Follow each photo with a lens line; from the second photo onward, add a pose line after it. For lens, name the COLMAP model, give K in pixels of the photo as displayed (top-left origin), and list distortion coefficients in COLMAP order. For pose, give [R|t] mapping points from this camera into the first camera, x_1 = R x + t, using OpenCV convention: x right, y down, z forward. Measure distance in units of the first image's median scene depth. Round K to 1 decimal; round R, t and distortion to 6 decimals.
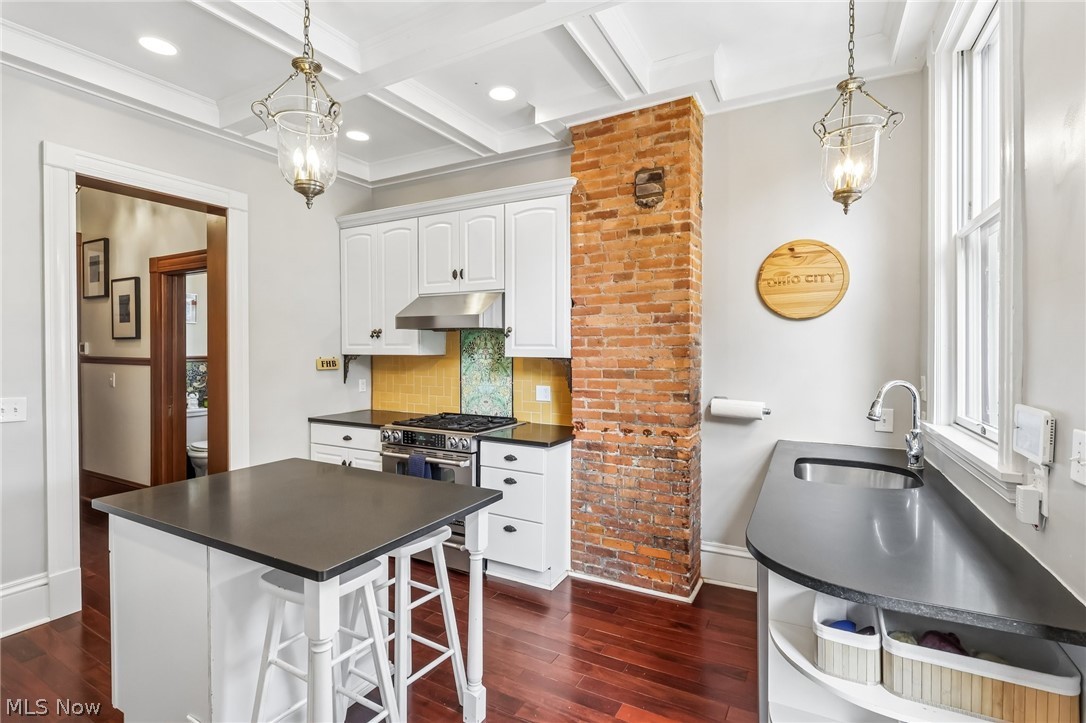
lens RADIAL K [[528.0, 0, 551.2], [0, 528.0, 362.2], [0, 0, 1]] dist [0.001474, 0.000418]
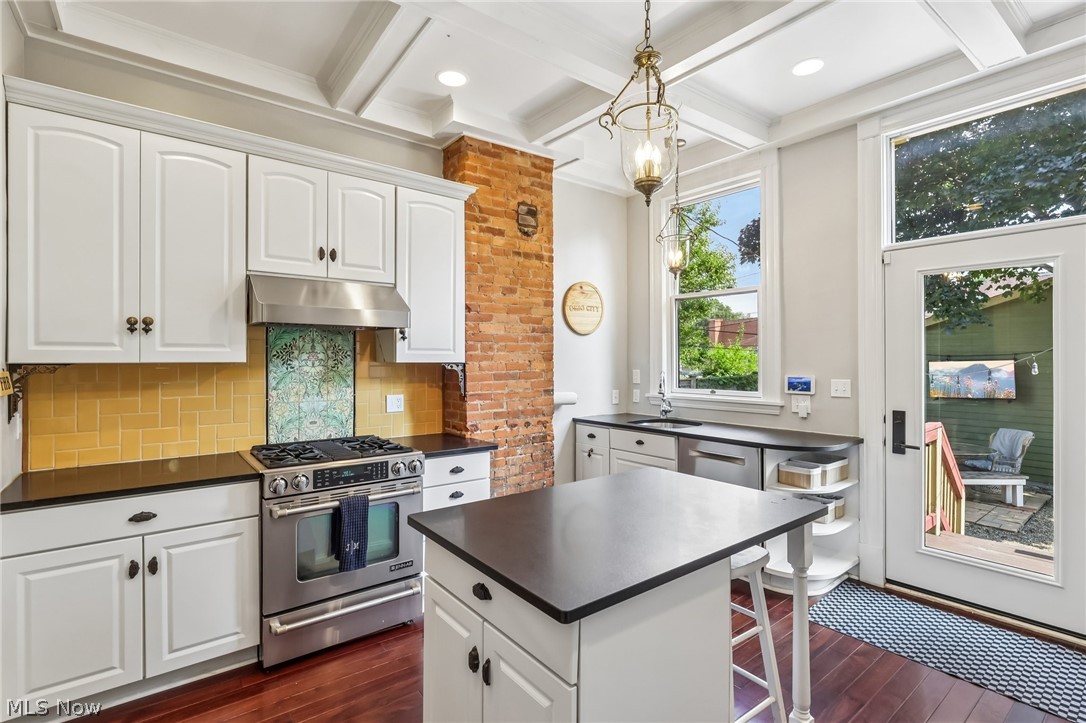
lens RADIAL K [[528.0, 0, 551.2], [0, 528.0, 362.2], [0, 0, 1]] dist [0.001474, 0.000418]
pose [[0.372774, -0.010886, 0.927858, -0.866993], [0.021019, 0.999774, 0.003286, -0.009200], [-0.927684, 0.018278, 0.372918, 0.485187]]
